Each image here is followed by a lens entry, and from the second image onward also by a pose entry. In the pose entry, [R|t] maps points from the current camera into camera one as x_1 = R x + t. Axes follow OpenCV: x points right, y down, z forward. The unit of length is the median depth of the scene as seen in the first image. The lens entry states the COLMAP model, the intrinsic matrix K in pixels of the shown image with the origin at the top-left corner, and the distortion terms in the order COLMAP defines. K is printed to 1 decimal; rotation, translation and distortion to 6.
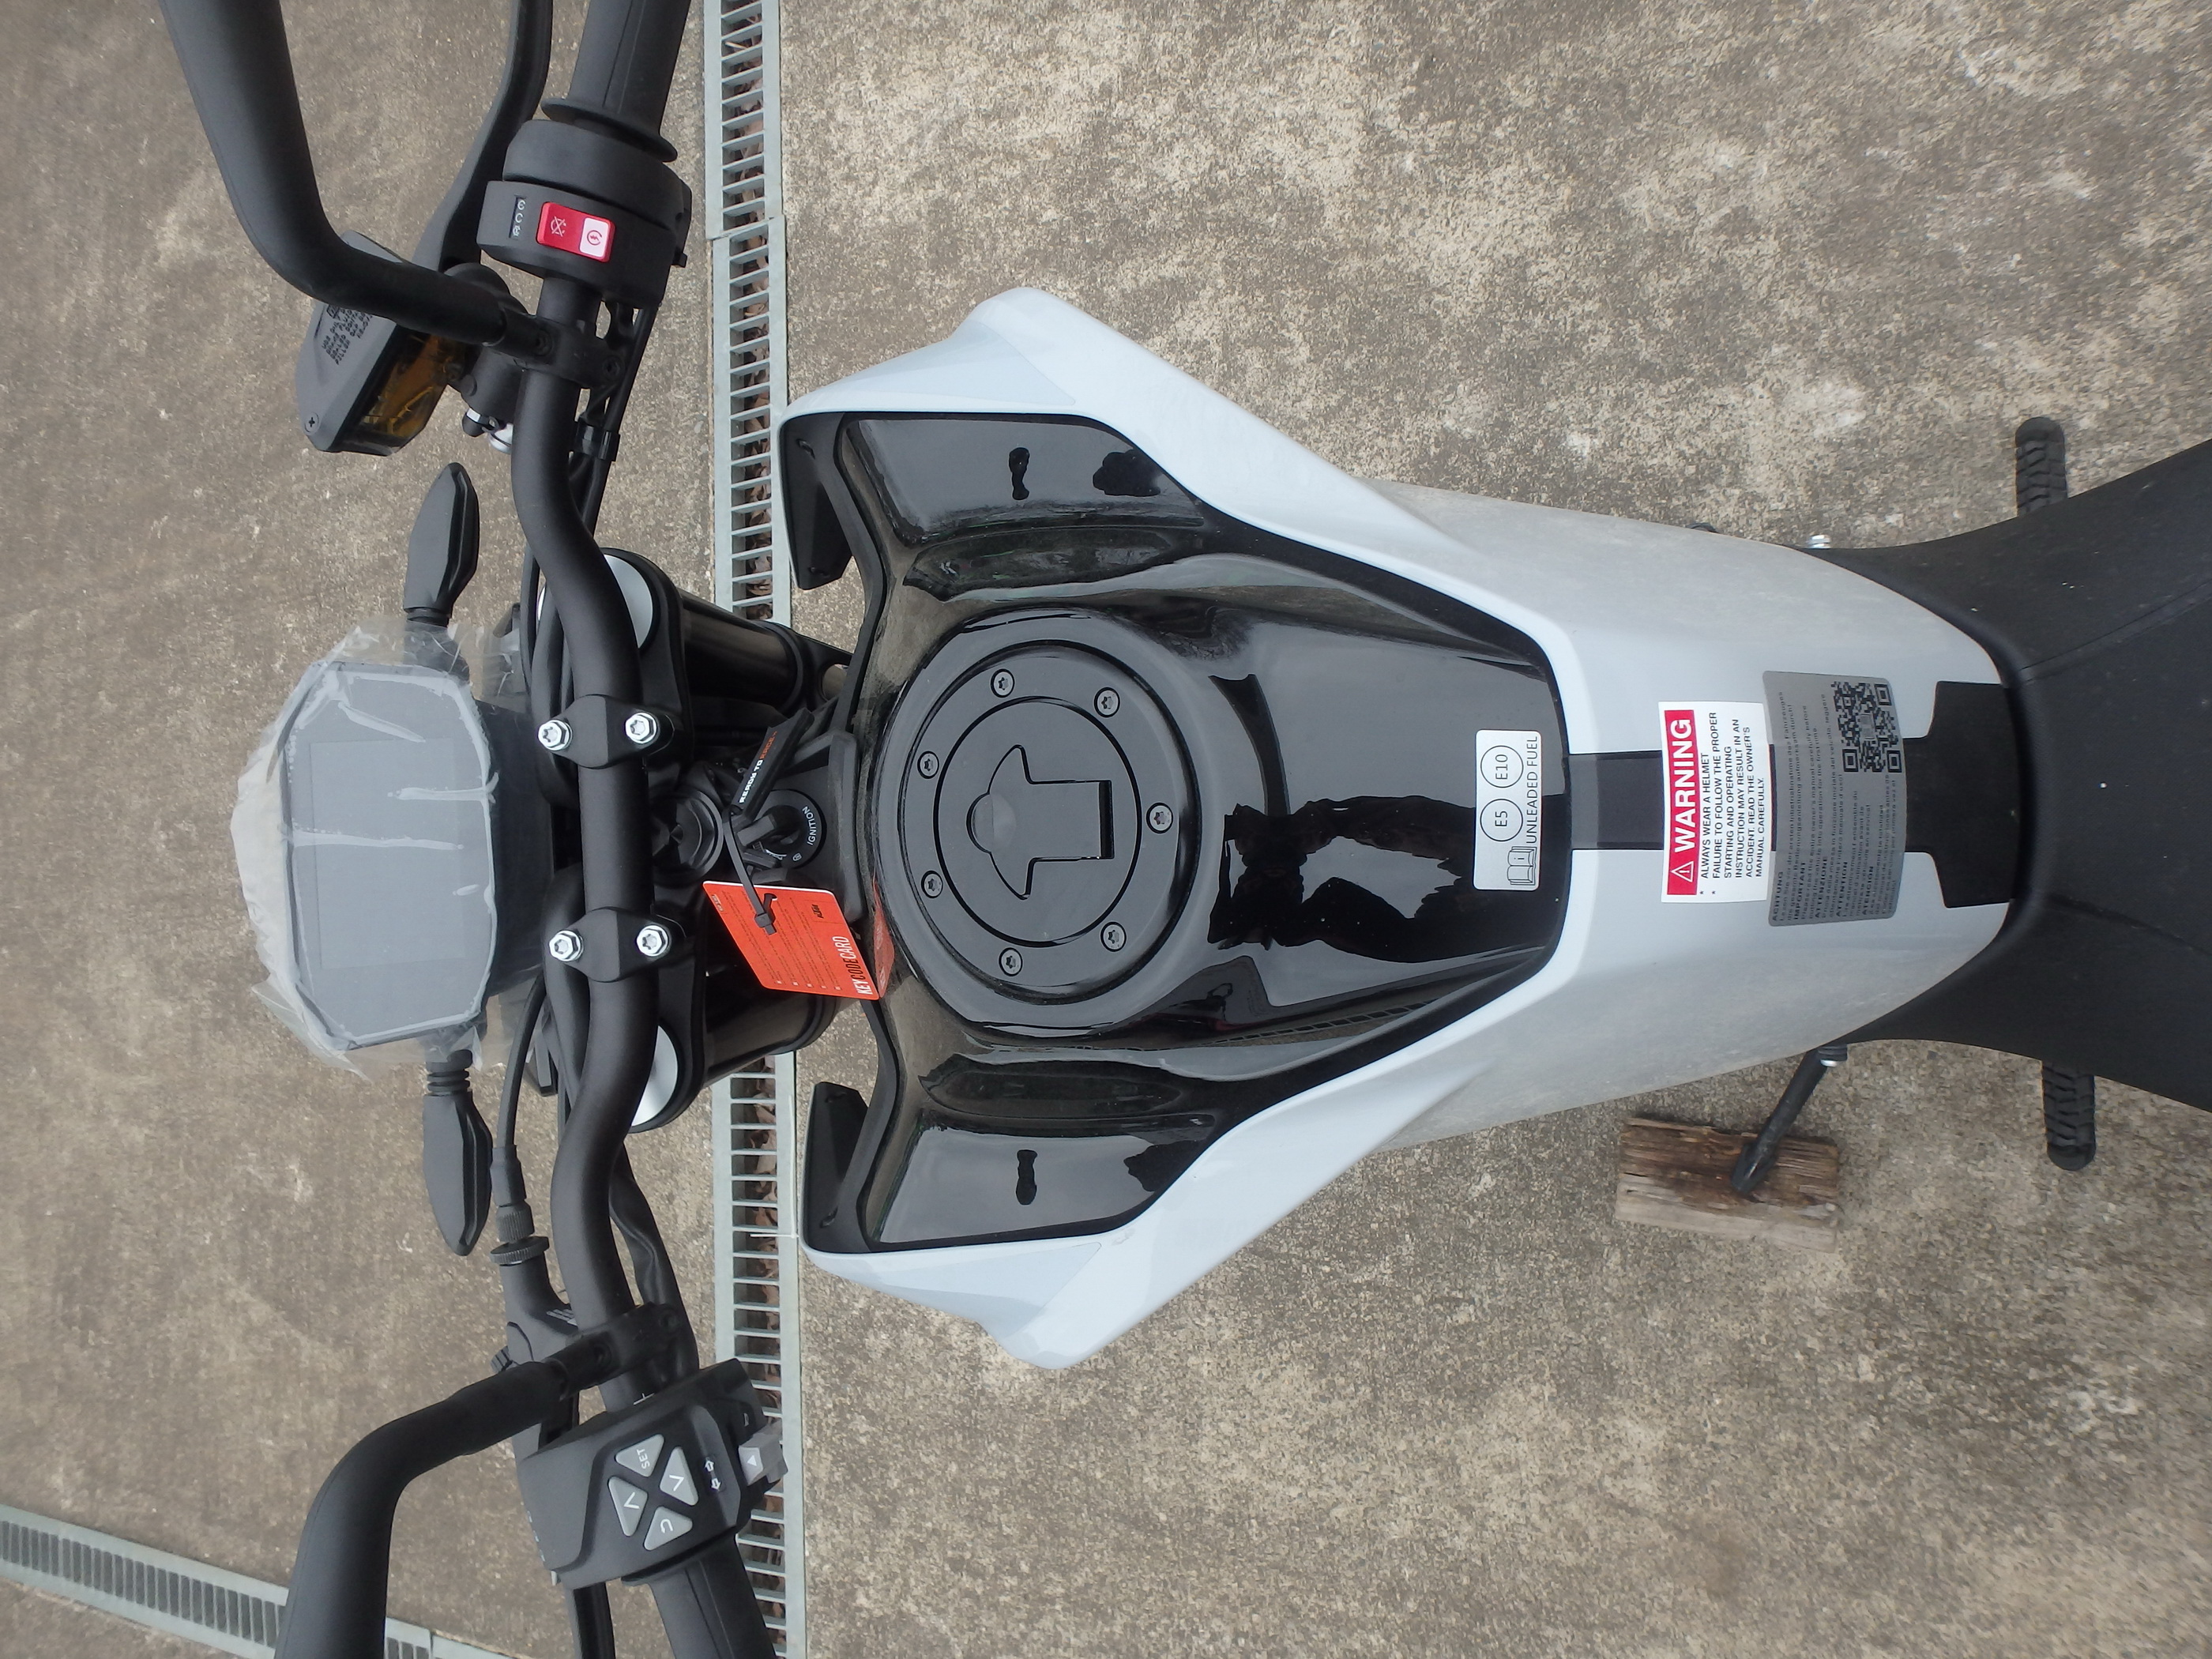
lens RADIAL K [[1369.3, 0, 1124.7], [0, 1369.3, 789.5], [0, 0, 1]] dist [-0.043667, 0.012624]
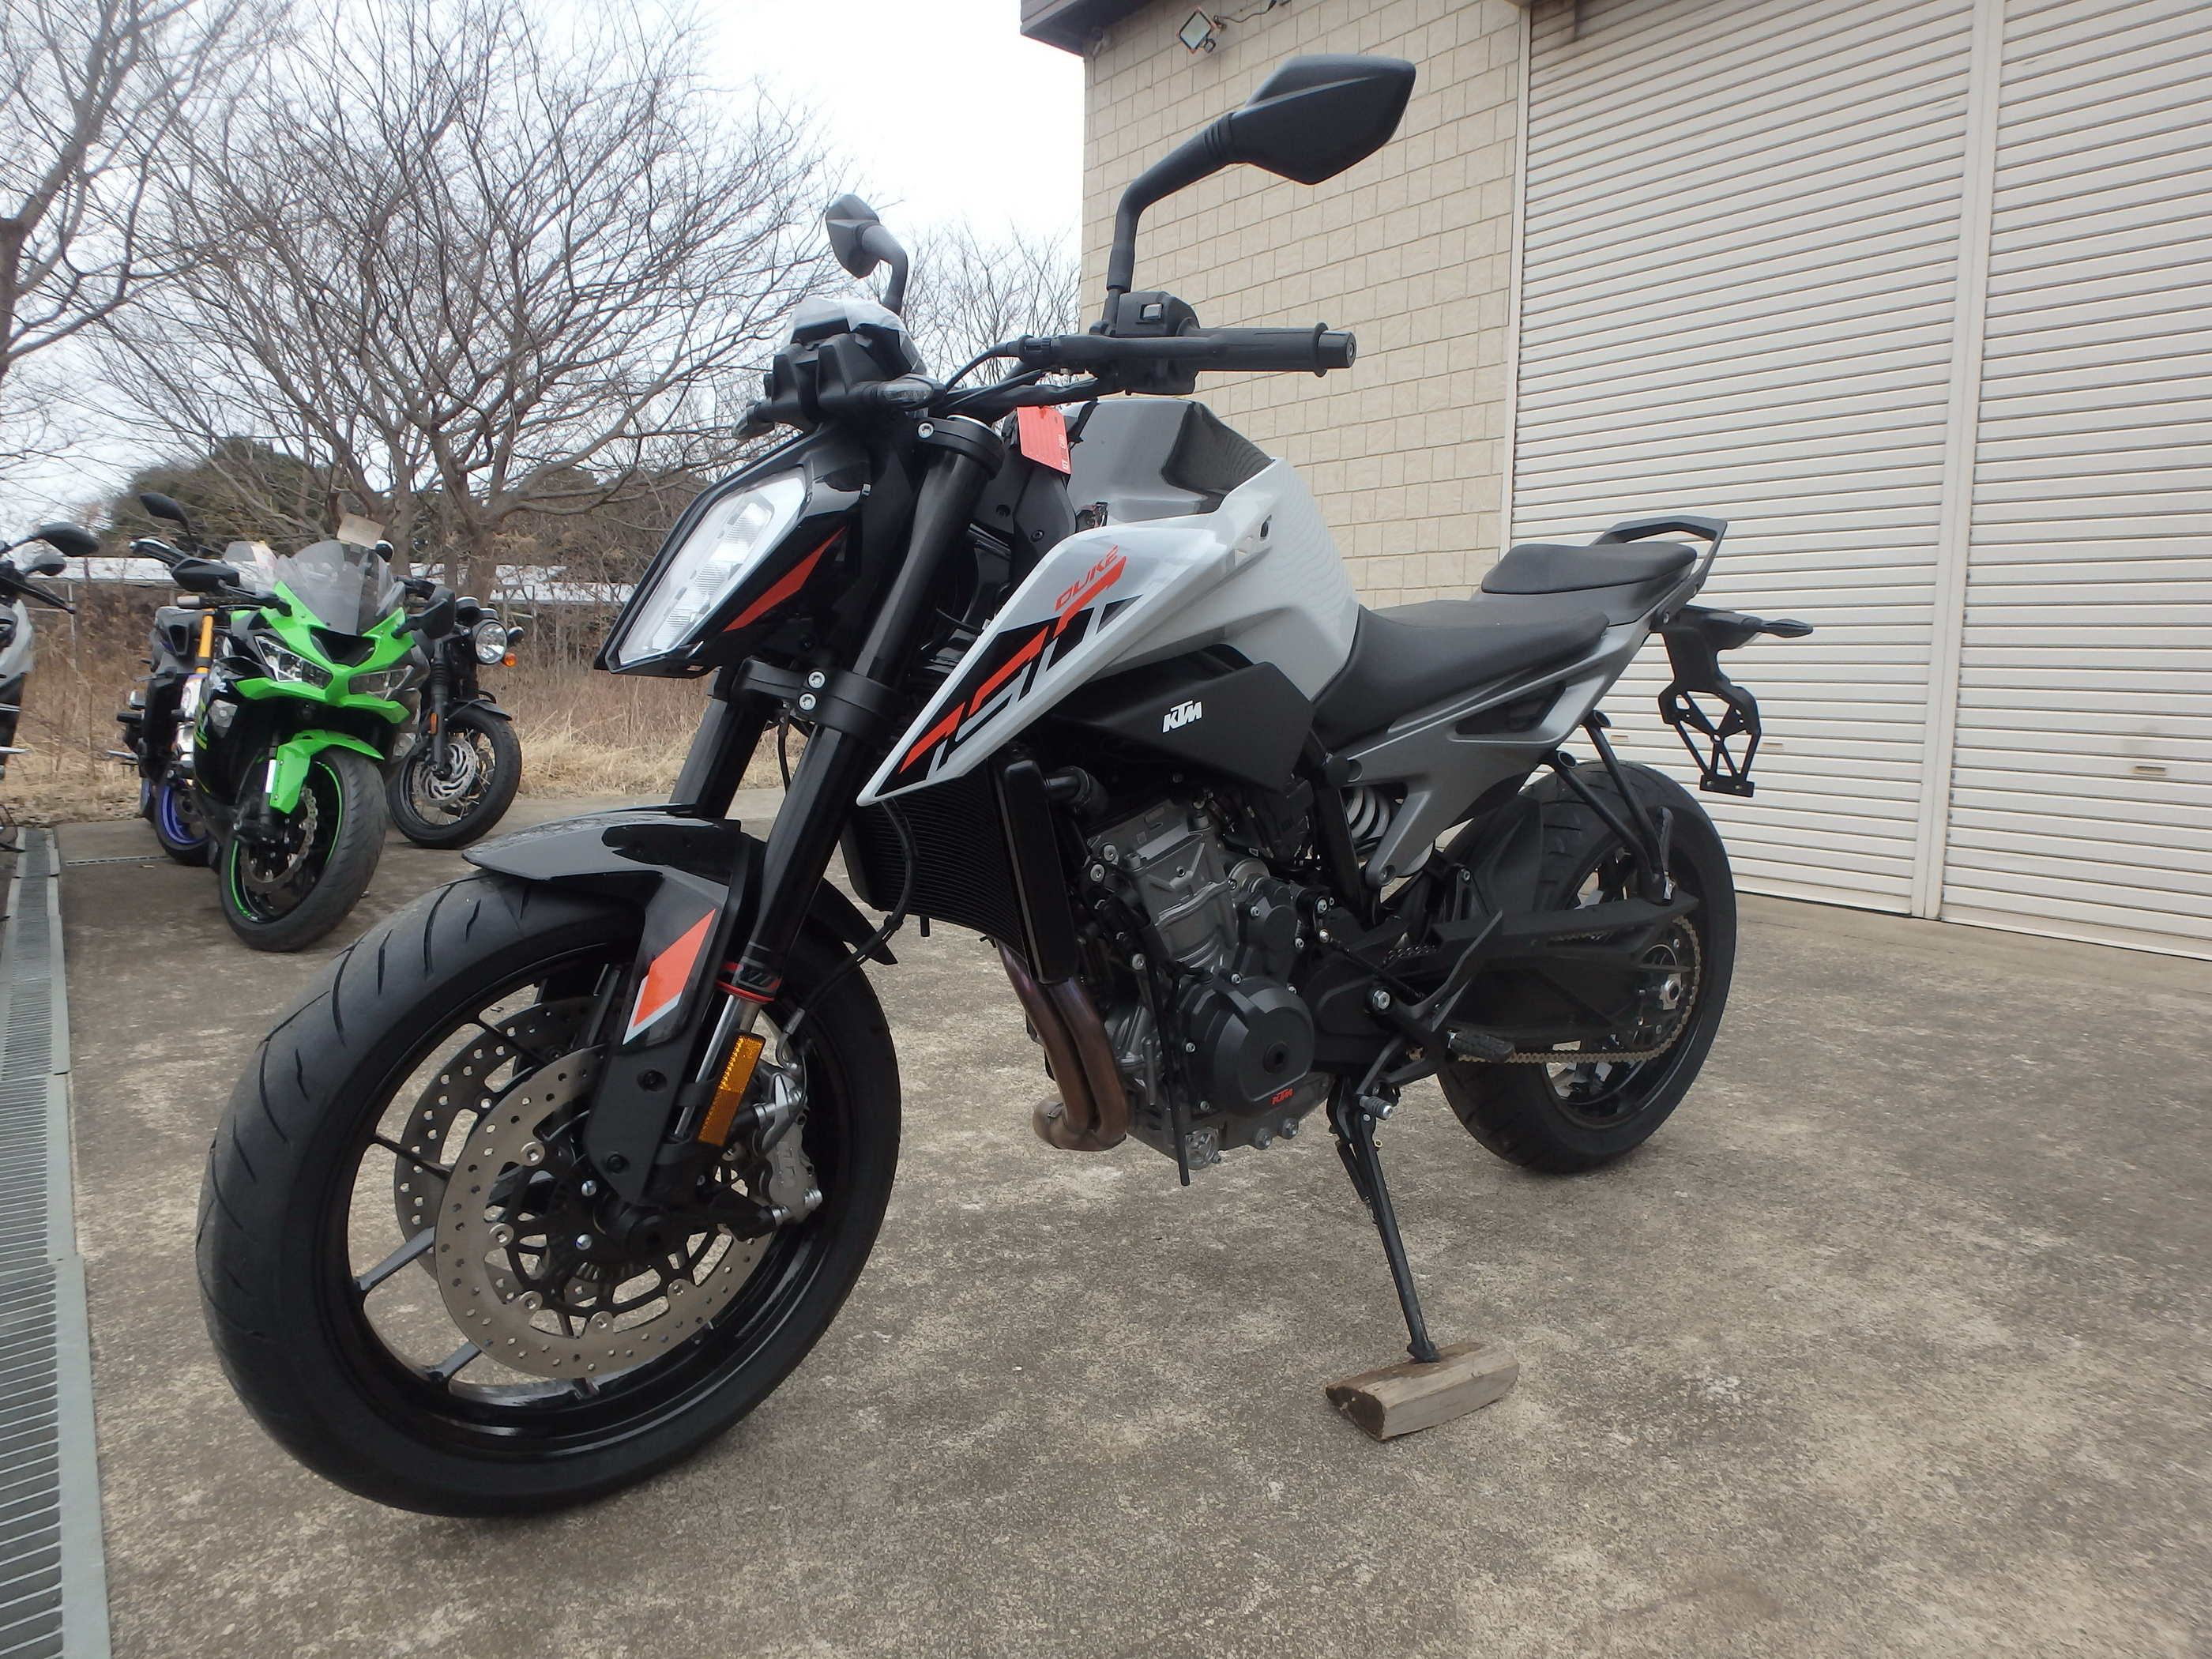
lens RADIAL K [[1369.3, 0, 1115.5], [0, 1369.3, 820.5], [0, 0, 1]] dist [-0.043667, 0.012624]
pose [[0.717905, 0.389689, 0.576849, -0.567933], [0.559923, 0.169134, -0.811098, 0.981442], [-0.413640, 0.905283, -0.096774, 0.794376]]
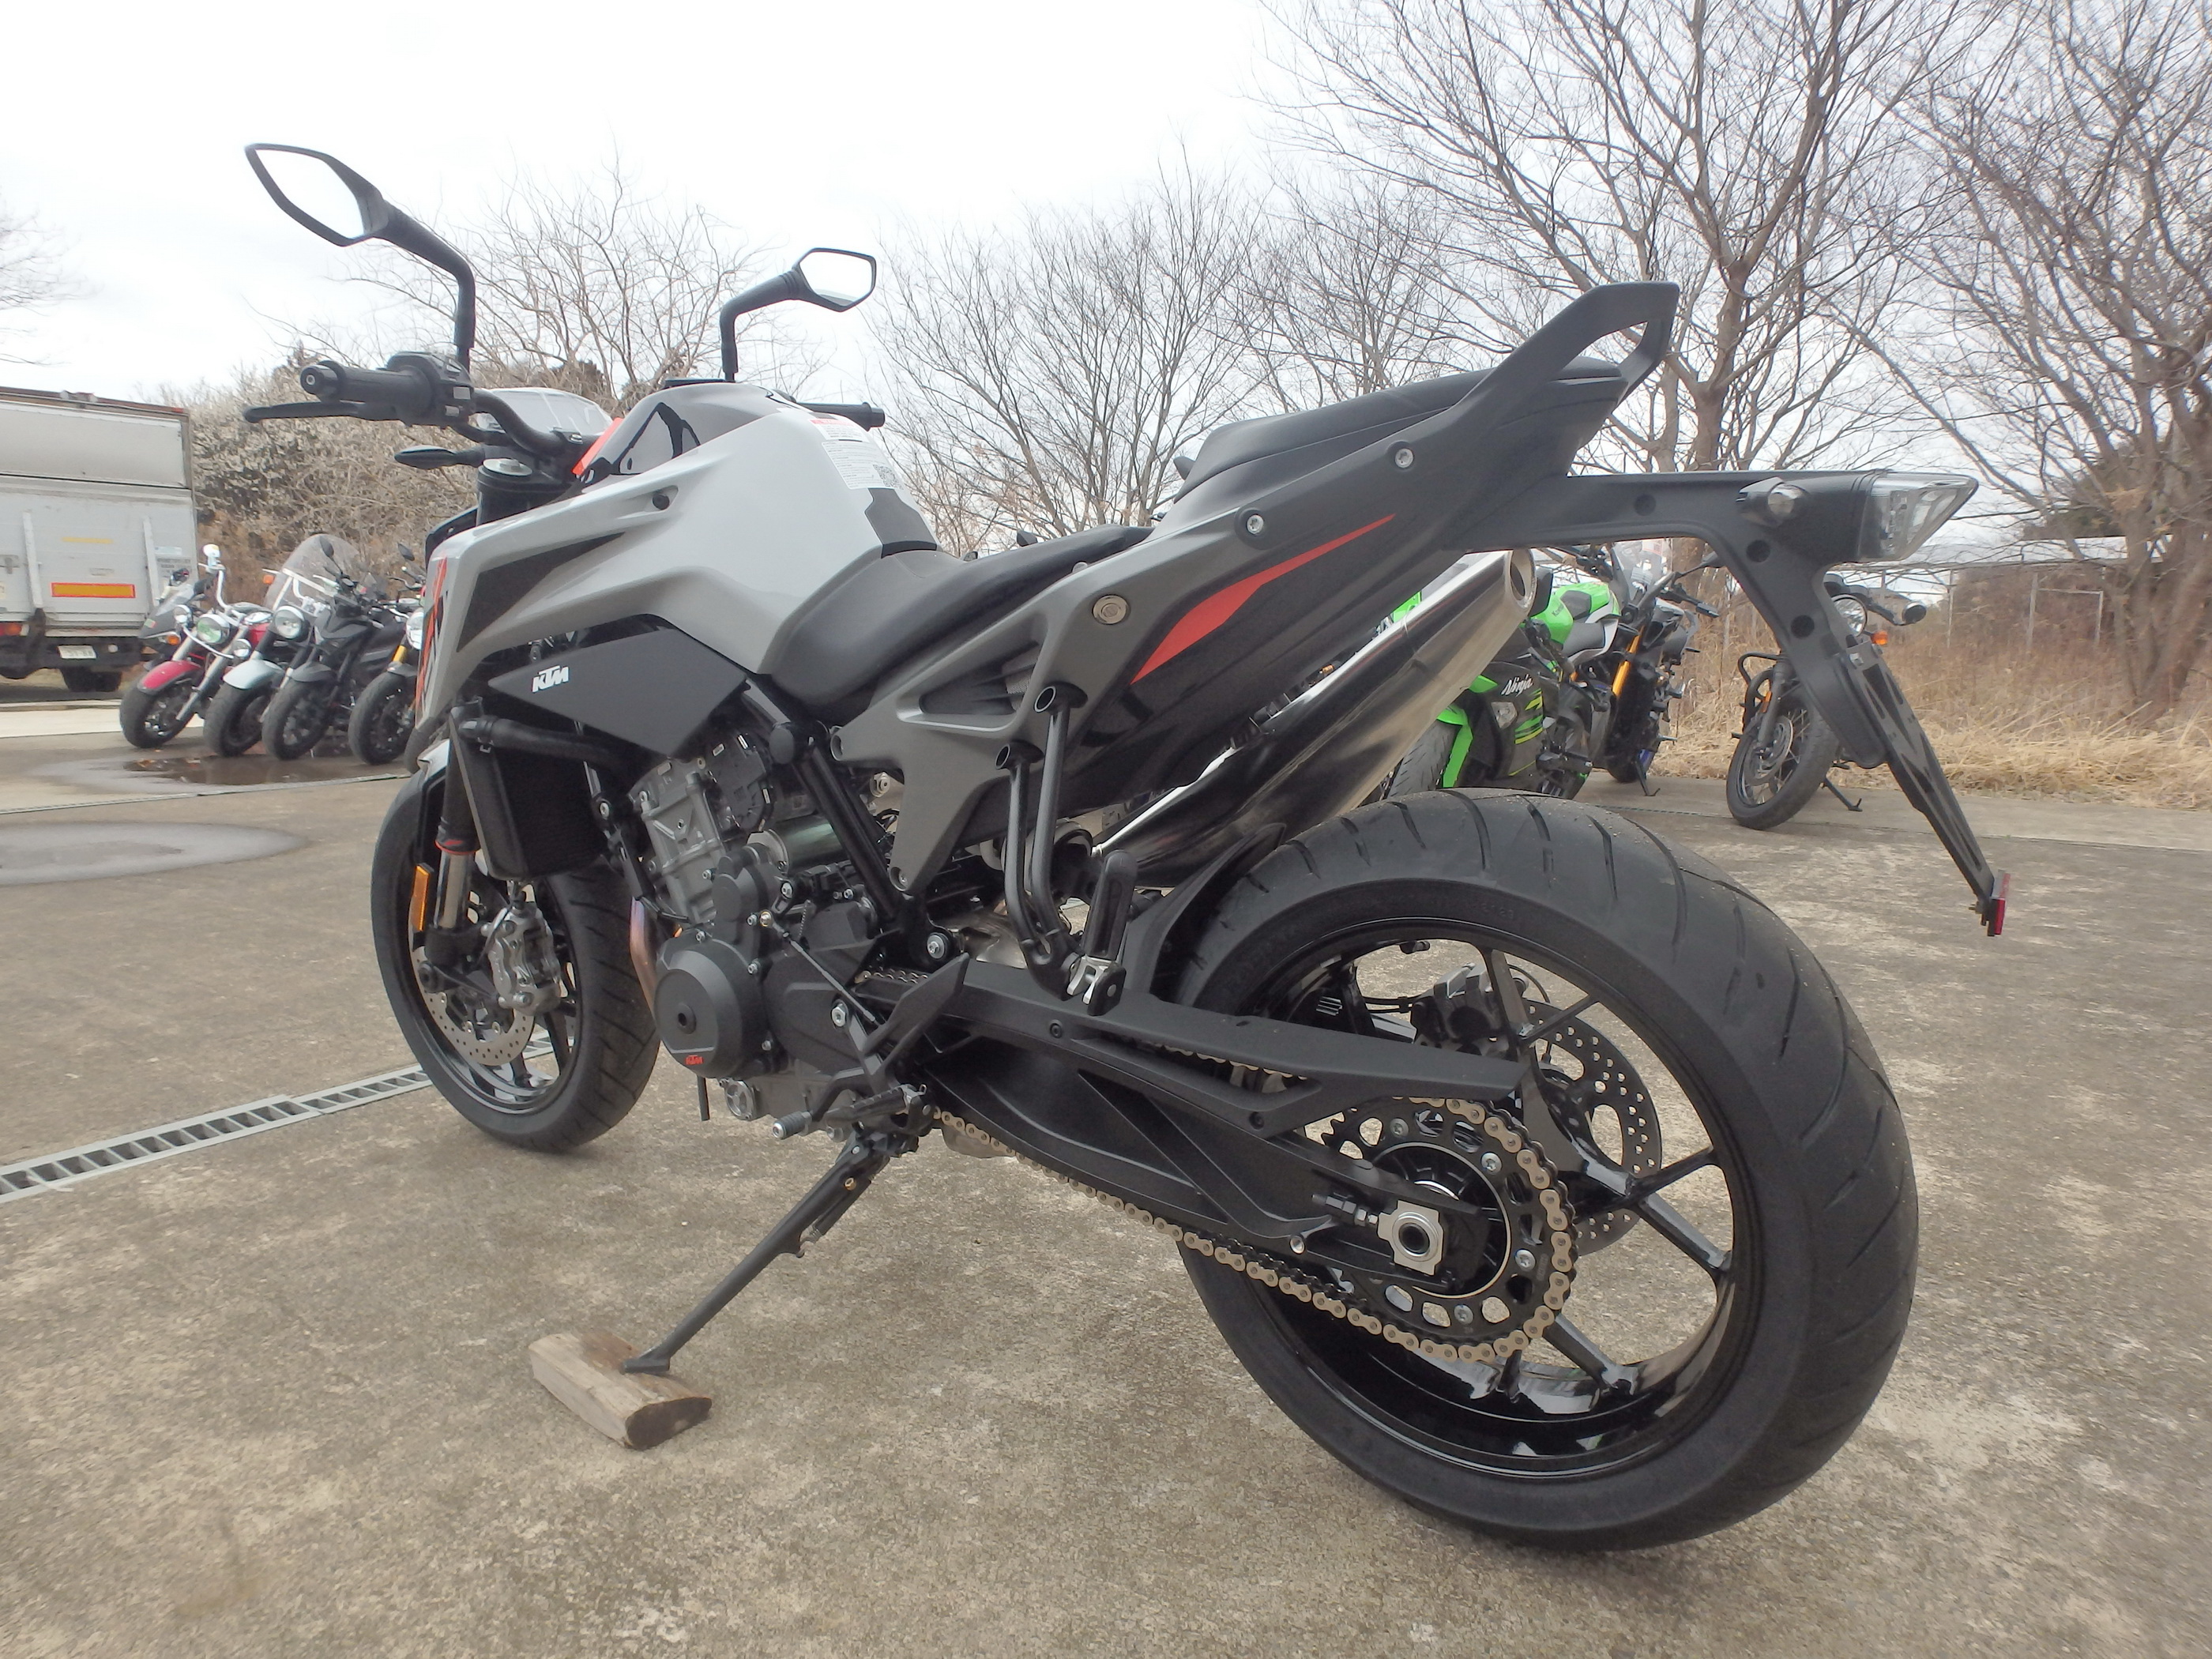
lens RADIAL K [[1369.3, 0, 1126.3], [0, 1369.3, 799.9], [0, 0, 1]] dist [-0.043667, 0.012624]
pose [[0.729295, 0.499803, -0.467254, 1.006607], [-0.610017, 0.165709, -0.774868, 0.799215], [-0.309853, 0.850140, 0.425738, 0.031356]]
